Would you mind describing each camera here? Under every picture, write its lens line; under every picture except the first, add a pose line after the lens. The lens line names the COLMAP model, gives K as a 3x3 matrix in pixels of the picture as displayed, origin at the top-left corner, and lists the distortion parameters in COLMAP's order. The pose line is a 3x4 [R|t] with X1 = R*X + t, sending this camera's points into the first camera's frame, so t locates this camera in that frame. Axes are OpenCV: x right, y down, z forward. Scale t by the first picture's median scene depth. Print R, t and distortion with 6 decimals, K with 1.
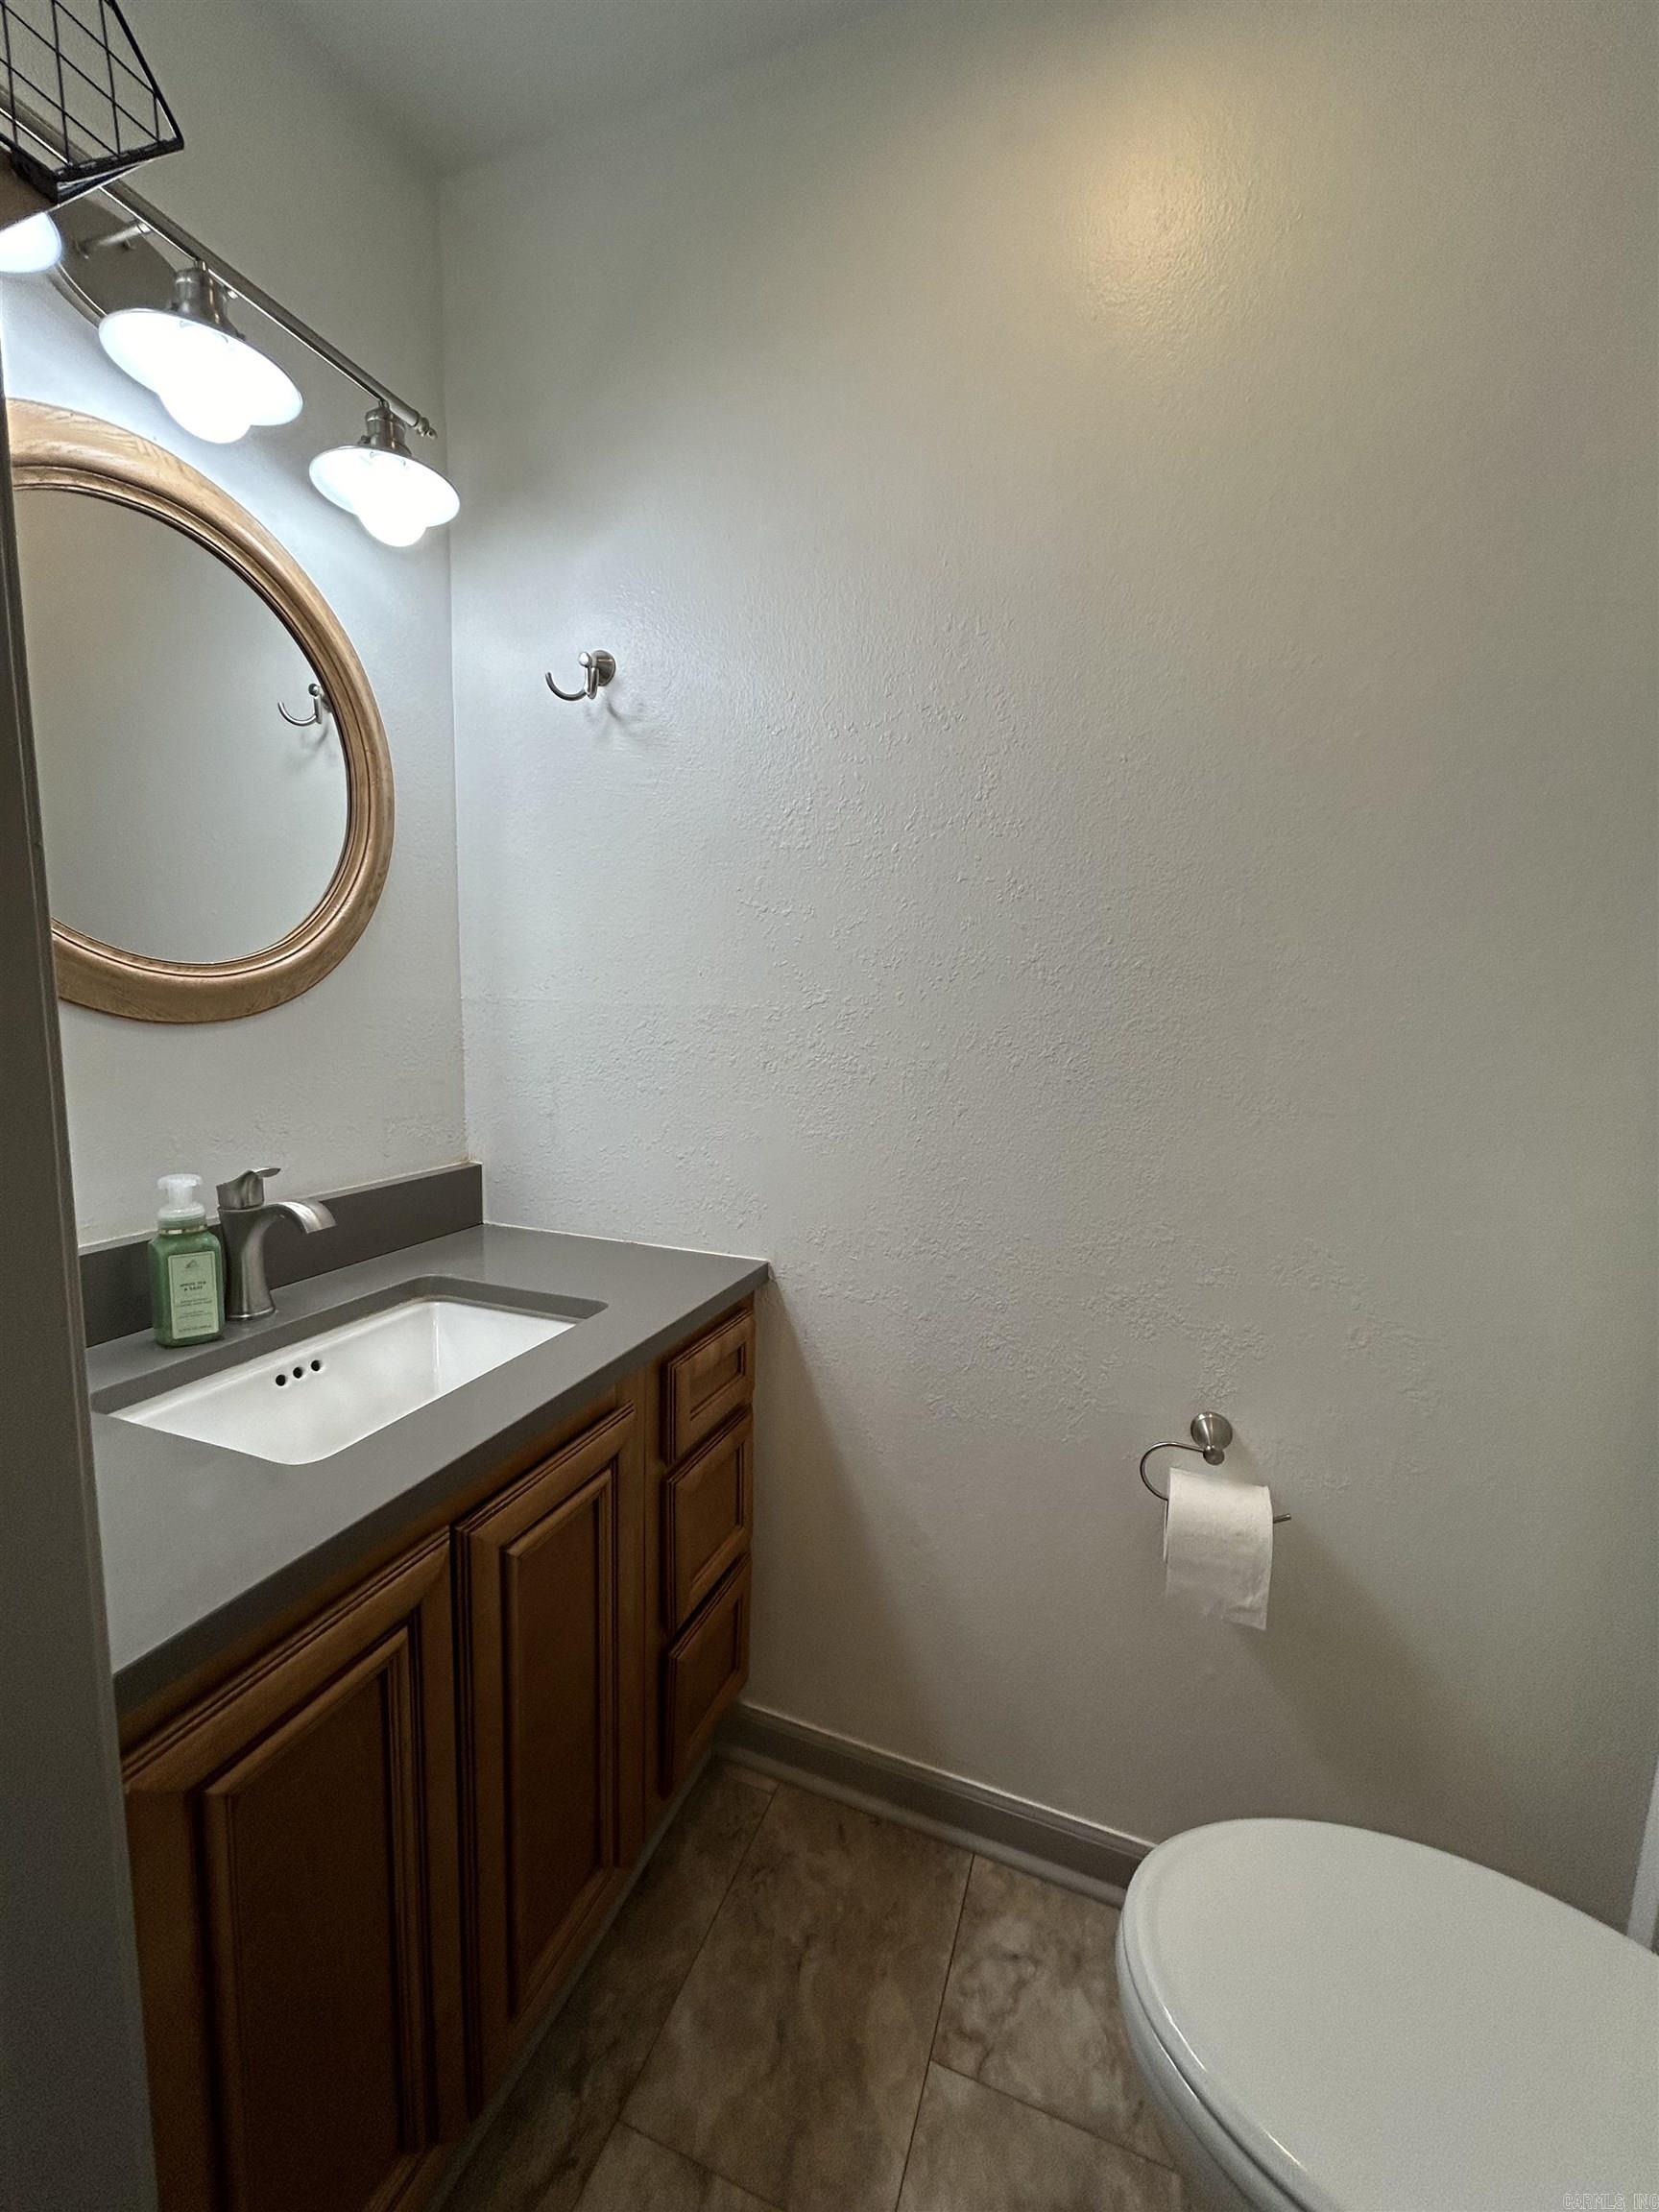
lens RADIAL K [[892.6, 0, 828.4], [0, 892.6, 1109.0], [0, 0, 1]] dist [-0.000396, -0.000119]
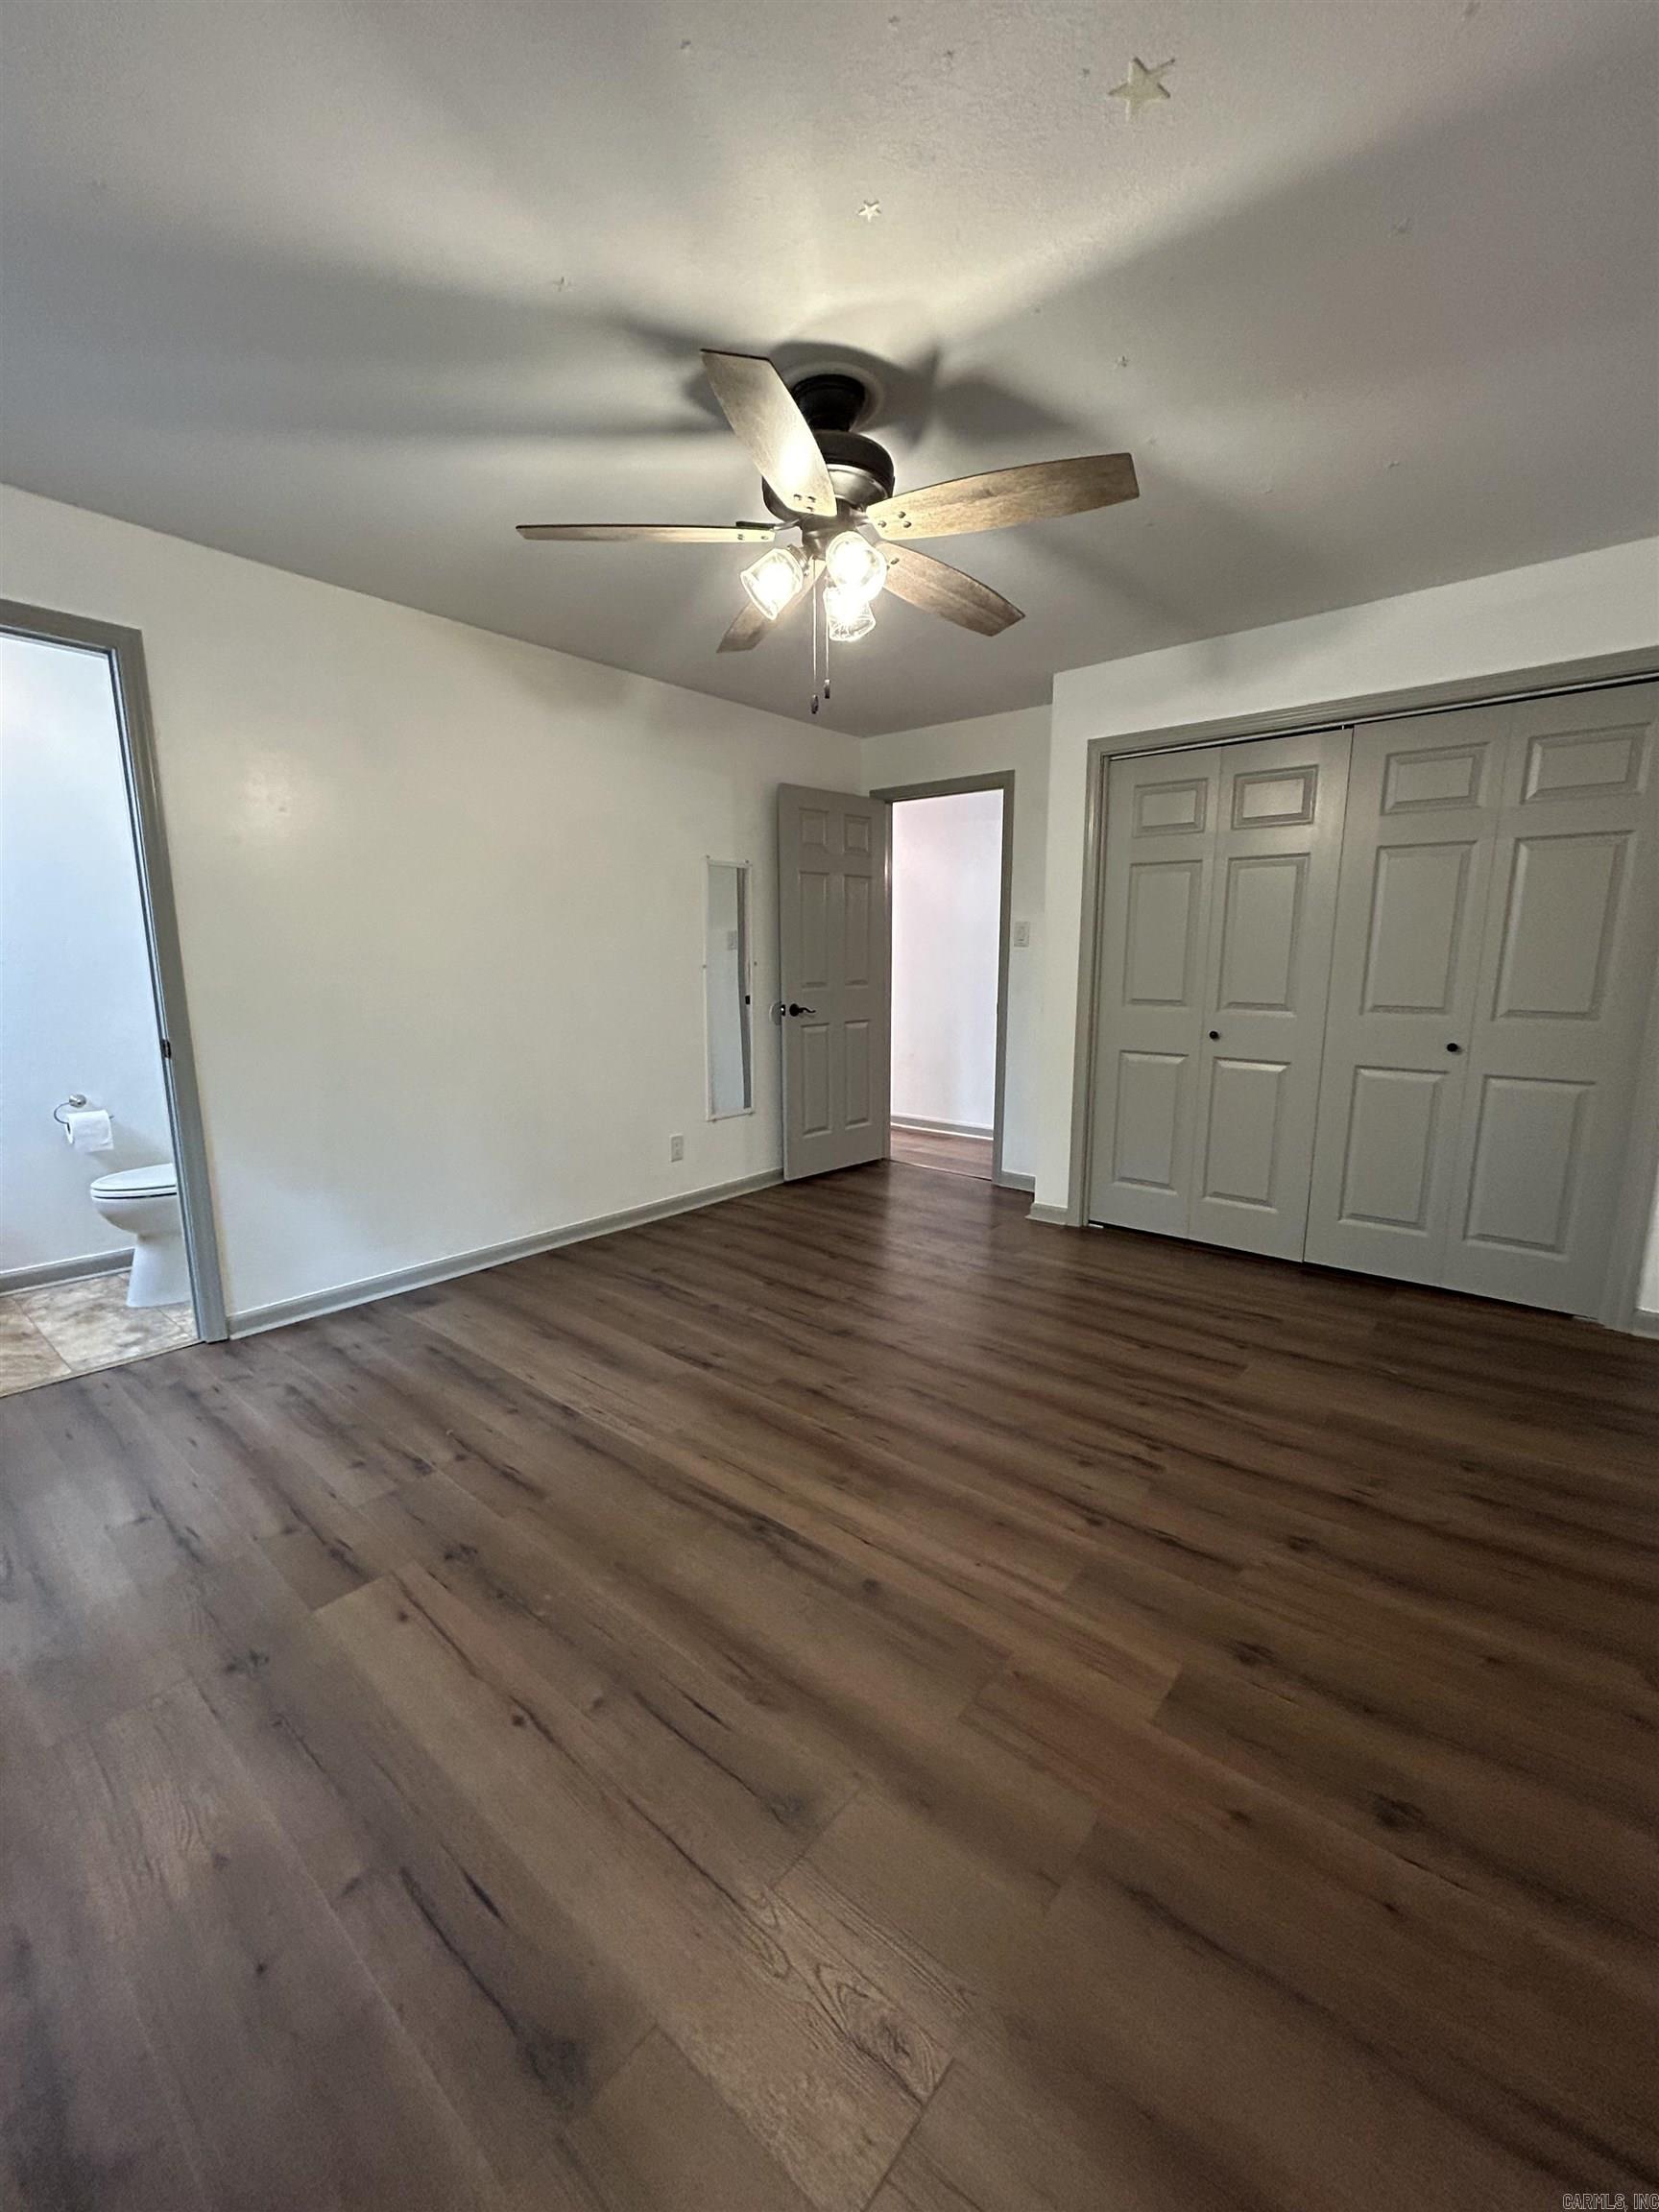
lens RADIAL K [[892.6, 0, 838.3], [0, 892.6, 1108.6], [0, 0, 1]] dist [-0.000396, -0.000119]
pose [[0.343774, -0.186557, 0.920335, -1.349852], [0.123431, 0.980541, 0.152656, 0.248535], [-0.930905, 0.061119, 0.360111, -2.264852]]
